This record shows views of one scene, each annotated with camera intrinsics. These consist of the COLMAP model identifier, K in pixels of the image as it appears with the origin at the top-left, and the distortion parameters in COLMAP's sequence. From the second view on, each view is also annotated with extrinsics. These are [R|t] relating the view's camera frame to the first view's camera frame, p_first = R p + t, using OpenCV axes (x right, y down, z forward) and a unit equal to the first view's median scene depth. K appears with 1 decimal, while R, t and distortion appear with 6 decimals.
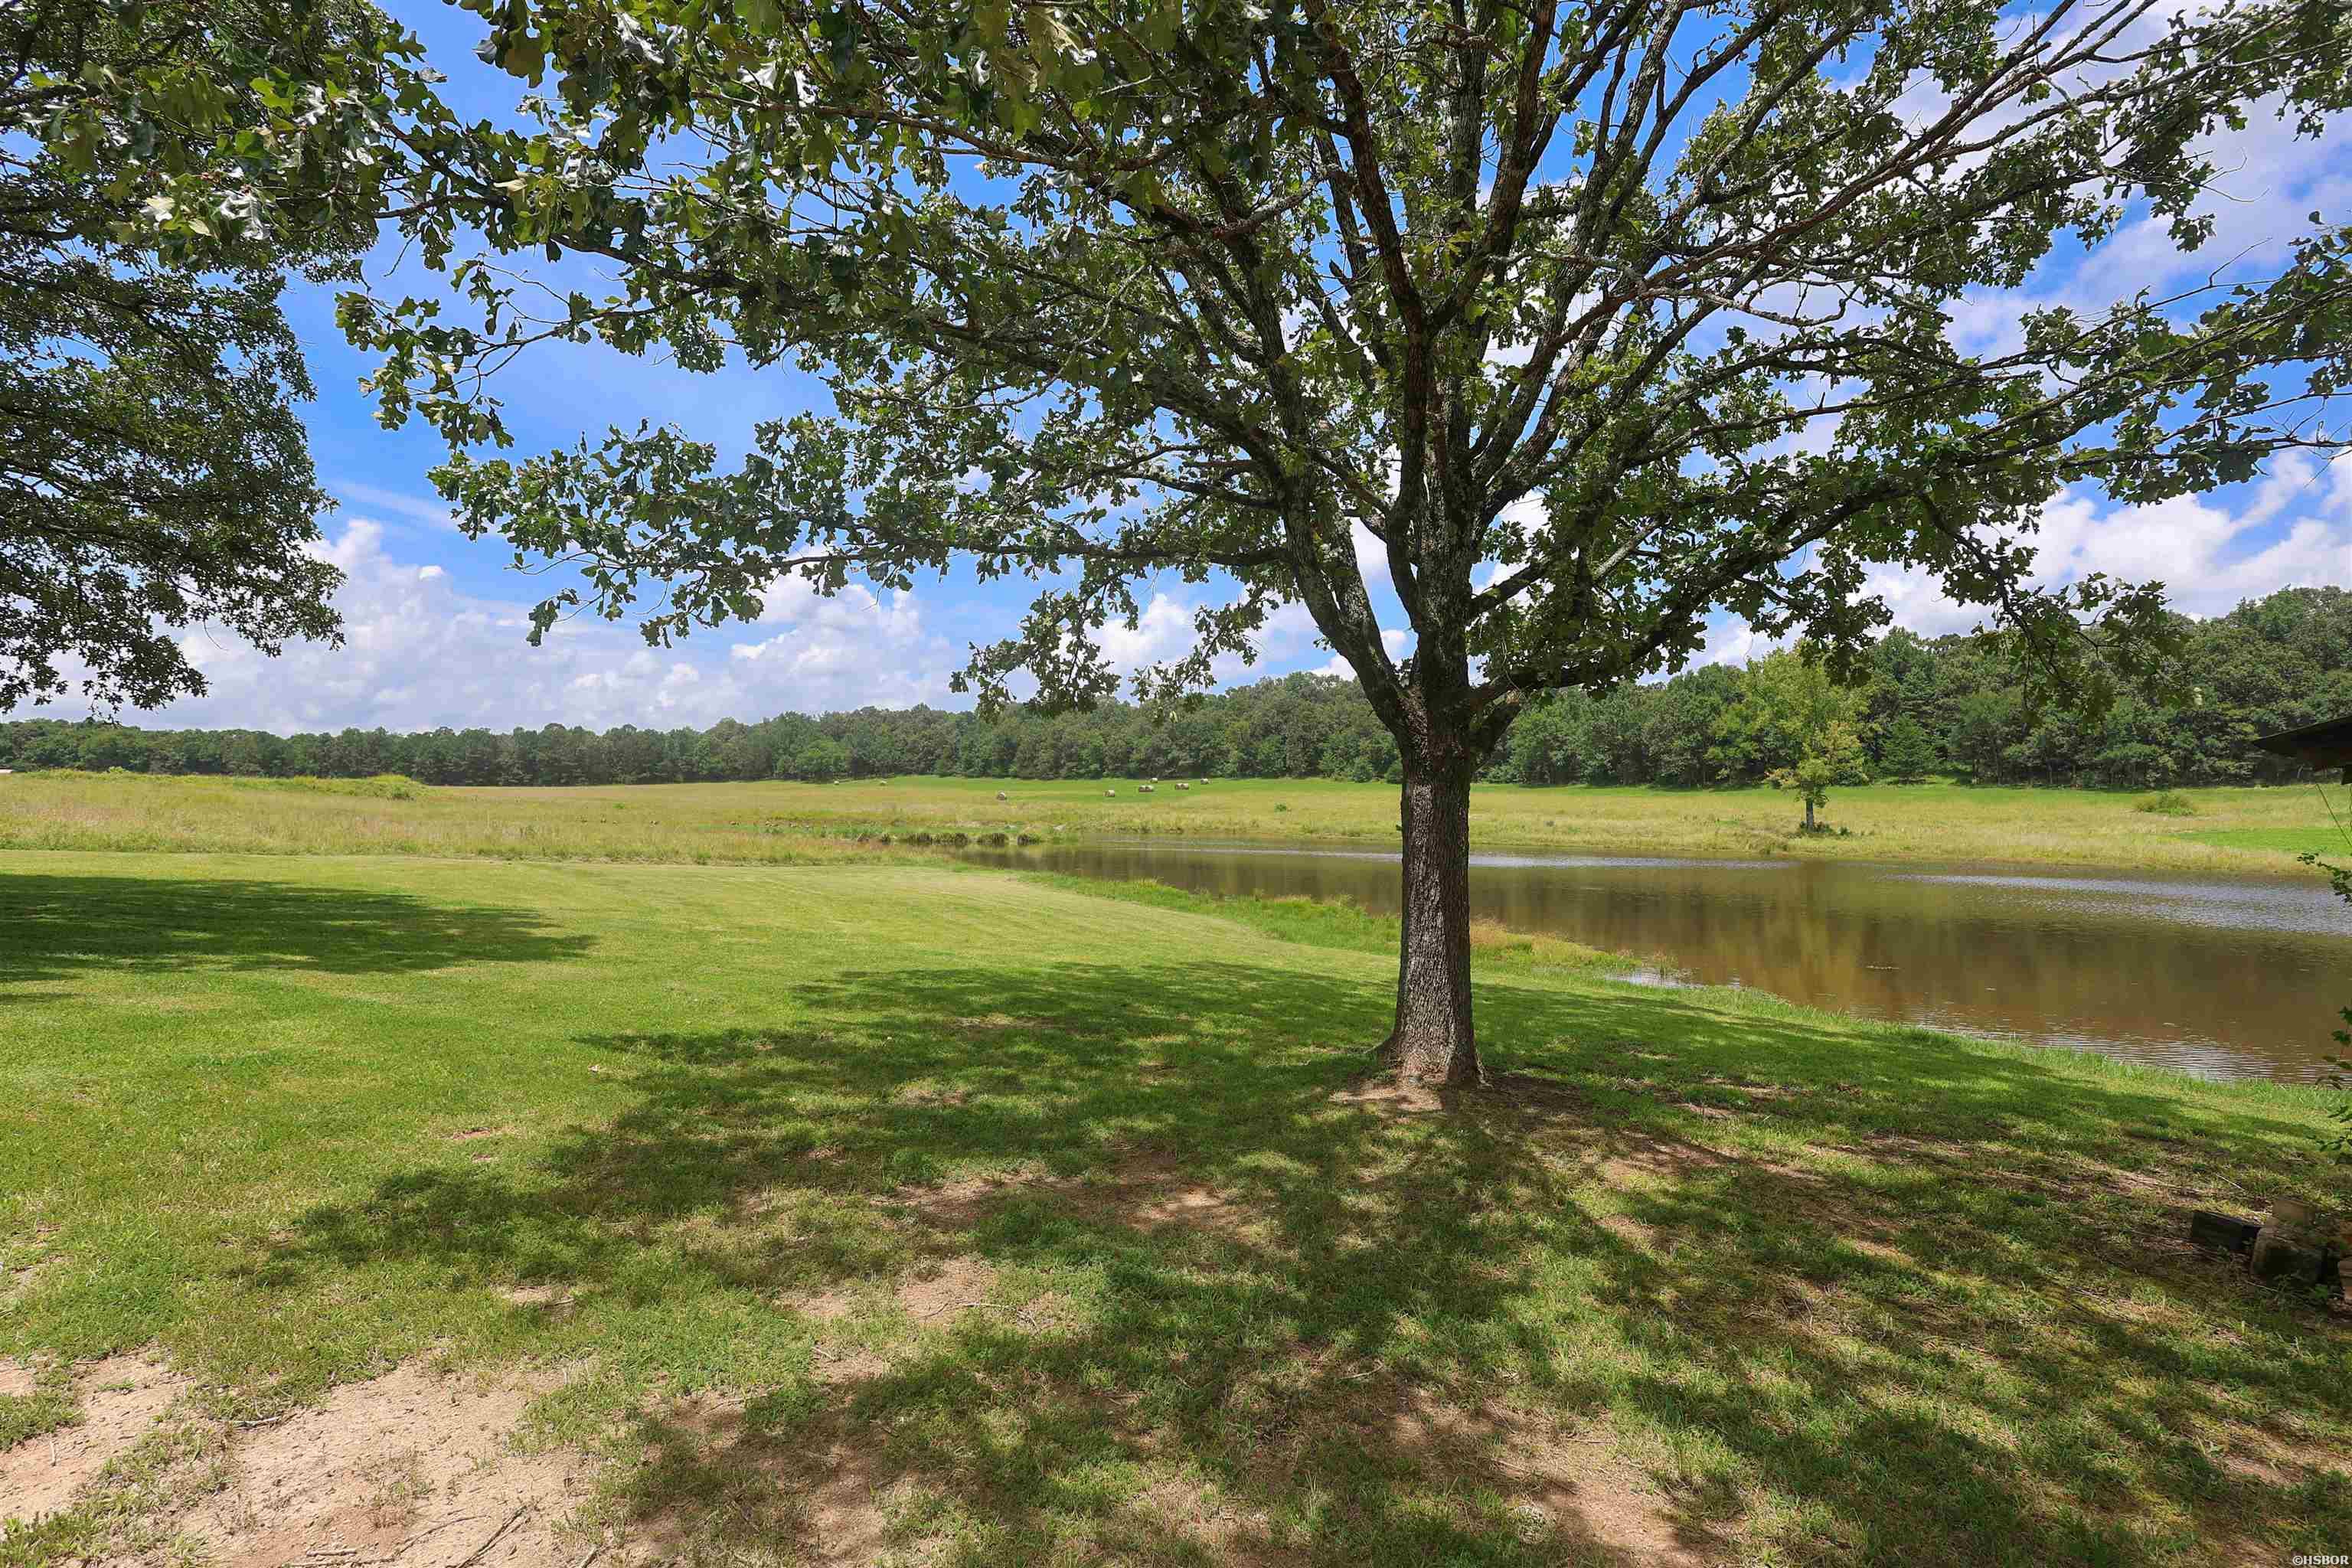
lens RADIAL K [[1094.3, 0, 1167.7], [0, 1094.3, 778.8], [0, 0, 1]] dist [-0.015815, -0.000303]
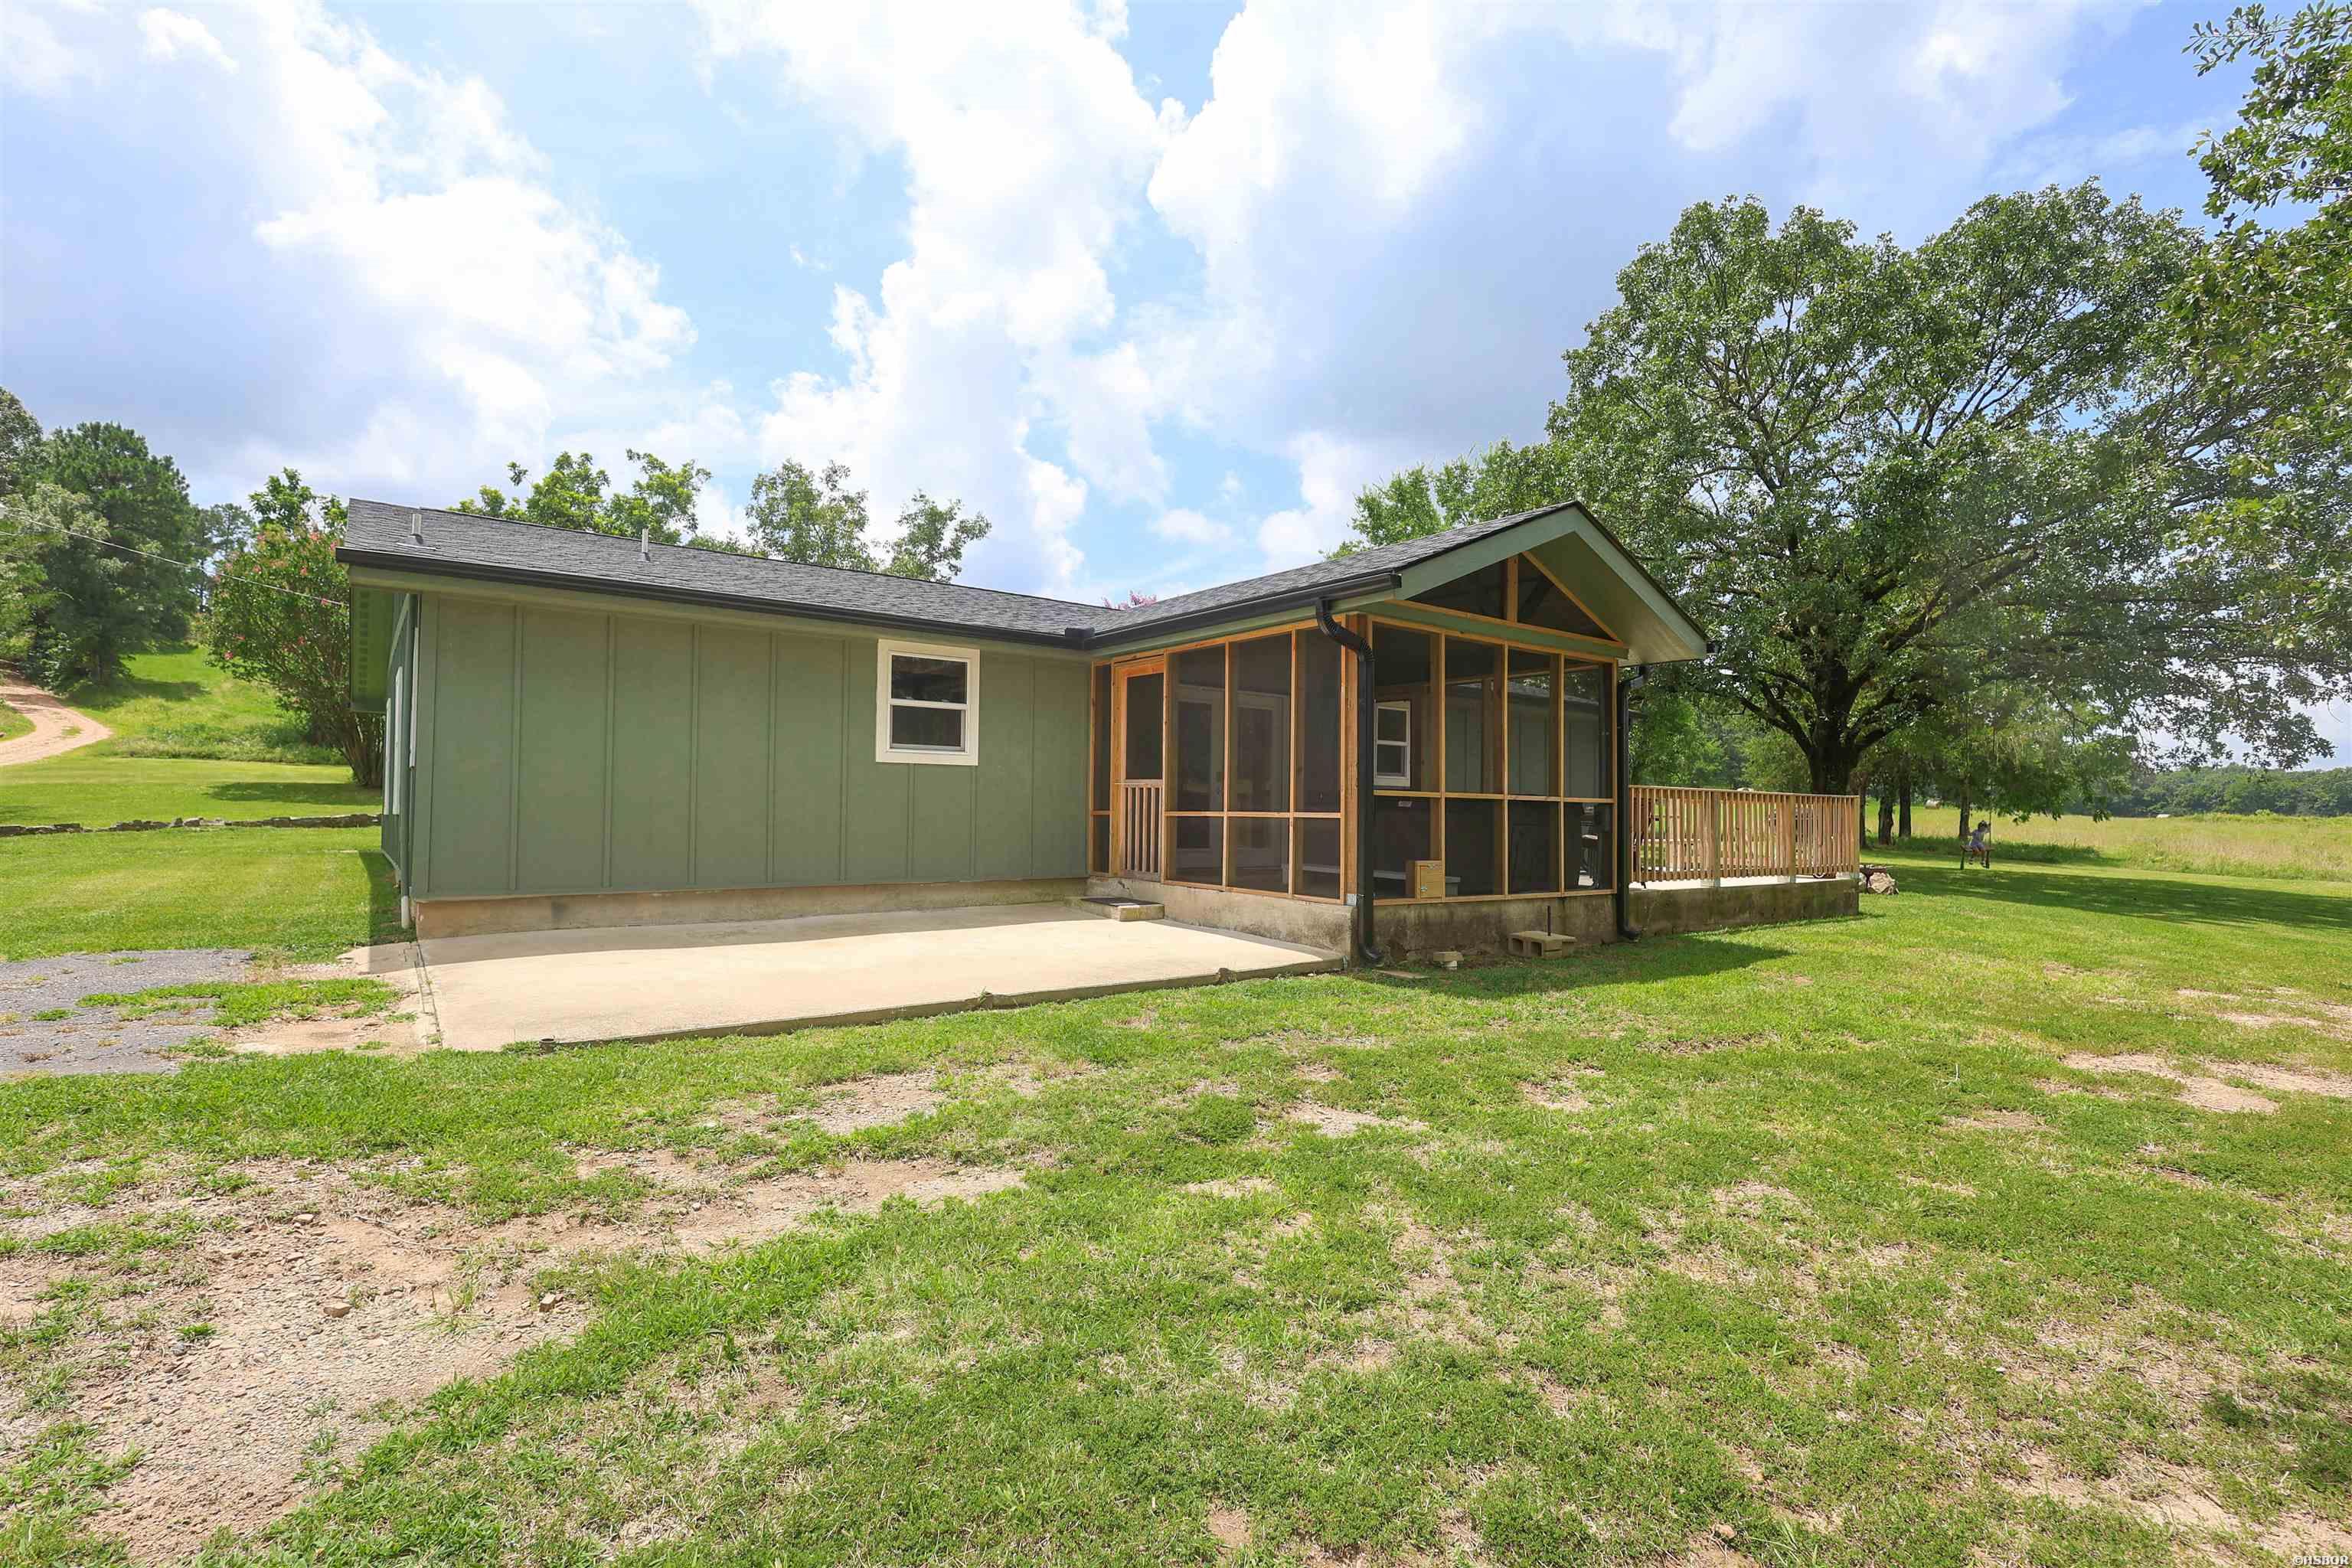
lens RADIAL K [[1094.3, 0, 1167.7], [0, 1094.3, 778.8], [0, 0, 1]] dist [-0.015815, -0.000303]
pose [[0.004104, -0.048944, -0.998793, 0.110687], [0.008755, 0.998765, -0.048907, 0.001348], [0.999953, -0.008543, 0.004528, -0.116292]]
